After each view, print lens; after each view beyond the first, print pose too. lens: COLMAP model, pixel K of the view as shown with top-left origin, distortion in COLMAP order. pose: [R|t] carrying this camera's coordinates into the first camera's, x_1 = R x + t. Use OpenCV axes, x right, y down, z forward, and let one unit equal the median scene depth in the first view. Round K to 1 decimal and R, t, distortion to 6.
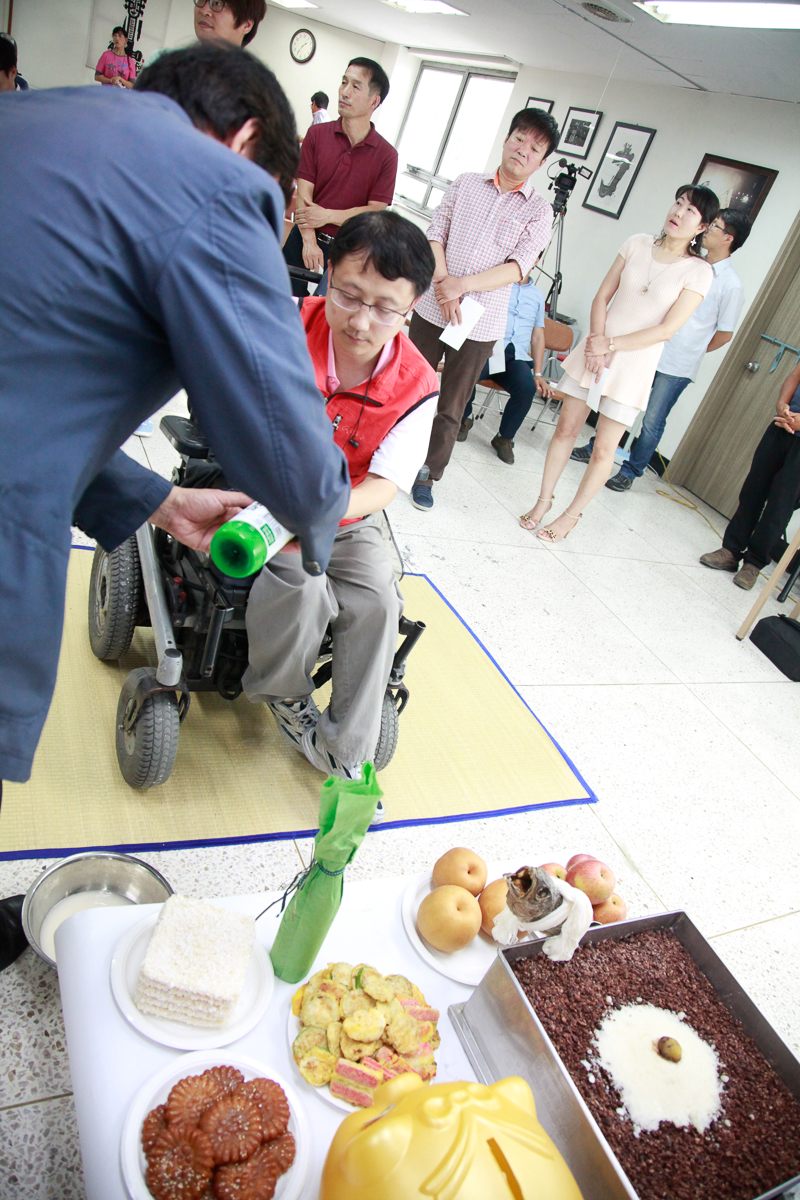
lens RADIAL K [[811.7, 0, 412.8], [0, 811.7, 588.1], [0, 0, 1]] dist [-0.119884, 0.055245]
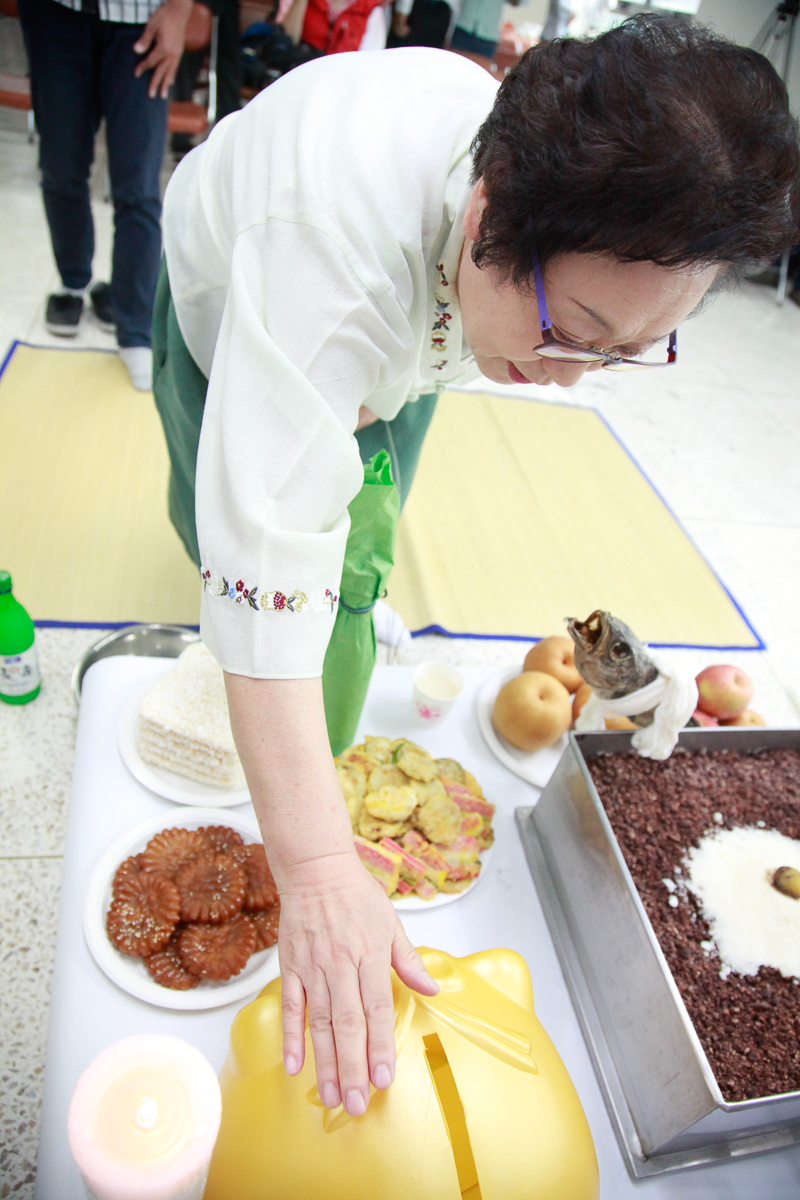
lens RADIAL K [[811.7, 0, 402.0], [0, 811.7, 591.8], [0, 0, 1]] dist [-0.119884, 0.055245]
pose [[0.965978, 0.044559, -0.254758, 0.154289], [-0.011102, 0.991283, 0.131285, 0.230957], [0.258387, -0.123990, 0.958051, 0.230534]]
